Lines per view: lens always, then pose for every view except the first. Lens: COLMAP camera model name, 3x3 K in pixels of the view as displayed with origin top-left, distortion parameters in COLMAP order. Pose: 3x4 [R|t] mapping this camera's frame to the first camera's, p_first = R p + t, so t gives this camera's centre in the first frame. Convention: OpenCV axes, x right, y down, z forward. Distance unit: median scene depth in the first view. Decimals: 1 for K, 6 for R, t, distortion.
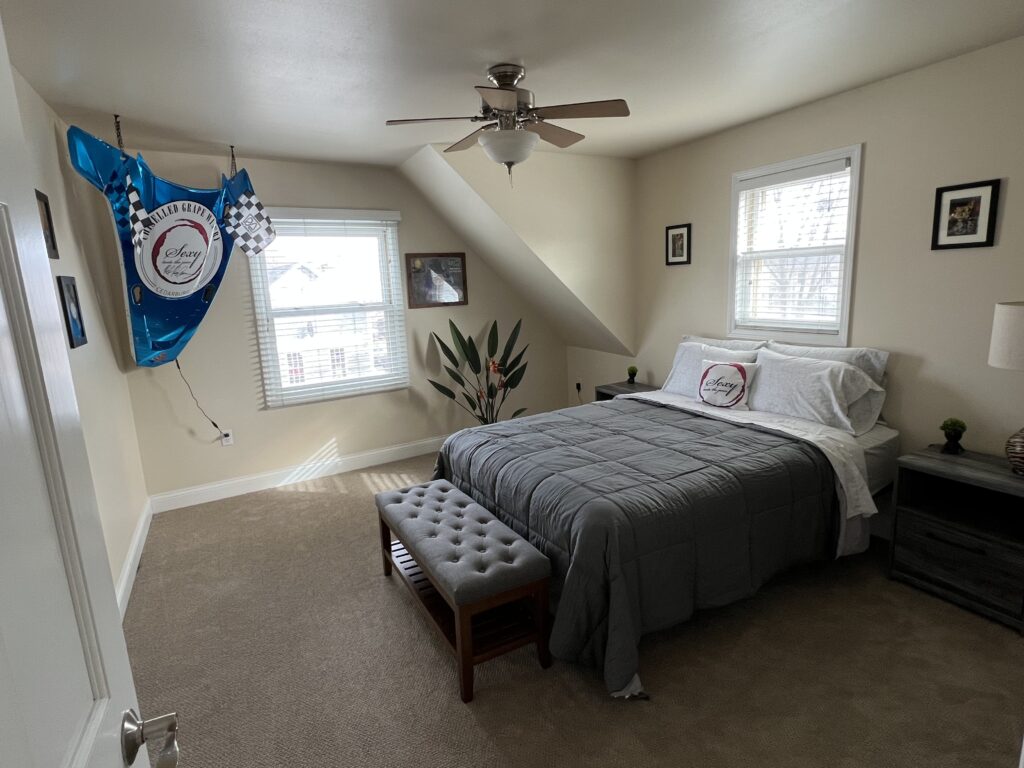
lens RADIAL K [[544.7, 0, 515.5], [0, 544.7, 376.6], [0, 0, 1]] dist [-0.002045, -0.001158]
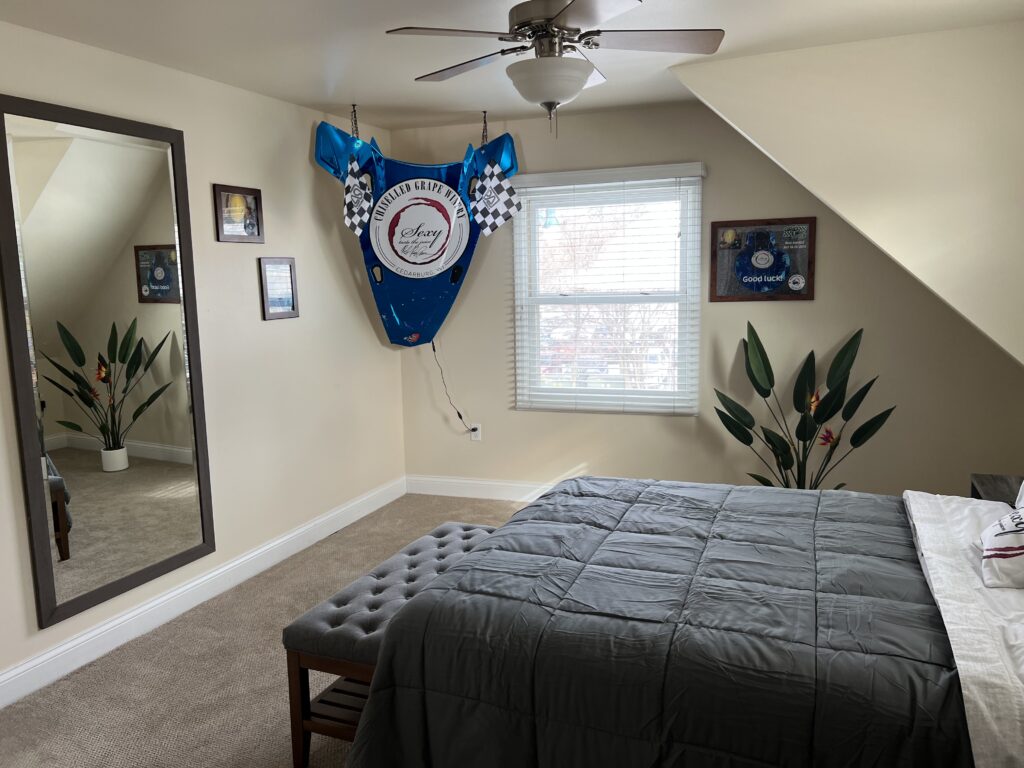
lens RADIAL K [[768.2, 0, 519.4], [0, 768.2, 384.3], [0, 0, 1]] dist [0.053290, -0.069170]
pose [[0.619471, 0.135258, -0.773280, 0.575537], [-0.137724, 0.988492, 0.062571, -0.067171], [0.772844, 0.067739, 0.630970, 0.276384]]
